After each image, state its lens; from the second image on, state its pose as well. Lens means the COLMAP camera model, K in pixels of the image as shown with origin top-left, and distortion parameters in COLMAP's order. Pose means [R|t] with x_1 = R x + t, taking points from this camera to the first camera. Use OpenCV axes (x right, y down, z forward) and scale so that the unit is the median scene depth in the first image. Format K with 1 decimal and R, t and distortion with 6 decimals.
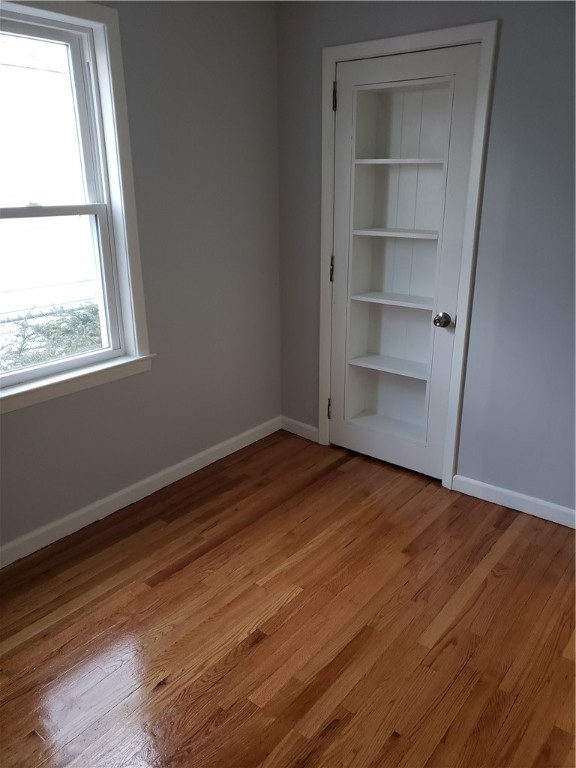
lens RADIAL K [[593.5, 0, 289.6], [0, 593.5, 386.0], [0, 0, 1]] dist [0.065285, -0.055374]
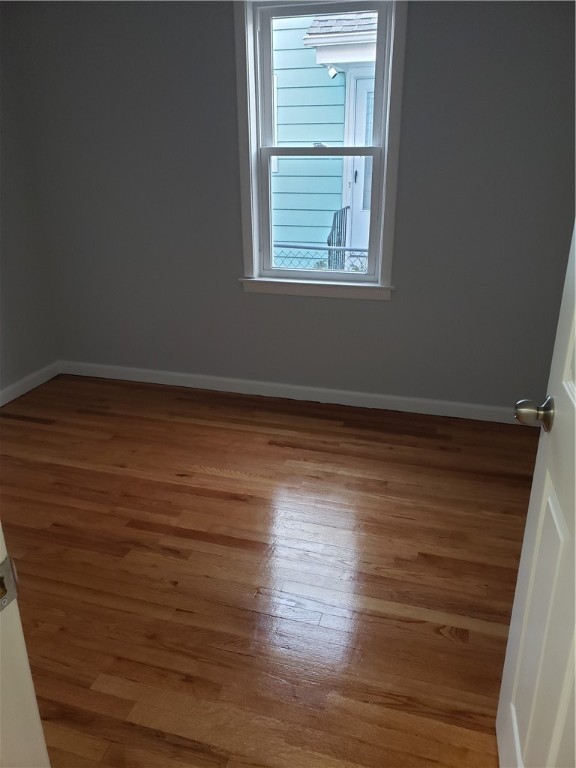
lens RADIAL K [[593.5, 0, 291.0], [0, 593.5, 380.8], [0, 0, 1]] dist [0.065285, -0.055374]
pose [[0.388991, 0.349672, -0.852300, 0.745118], [-0.303935, 0.922076, 0.239583, -0.105781], [0.869661, 0.165848, 0.464957, 0.365180]]
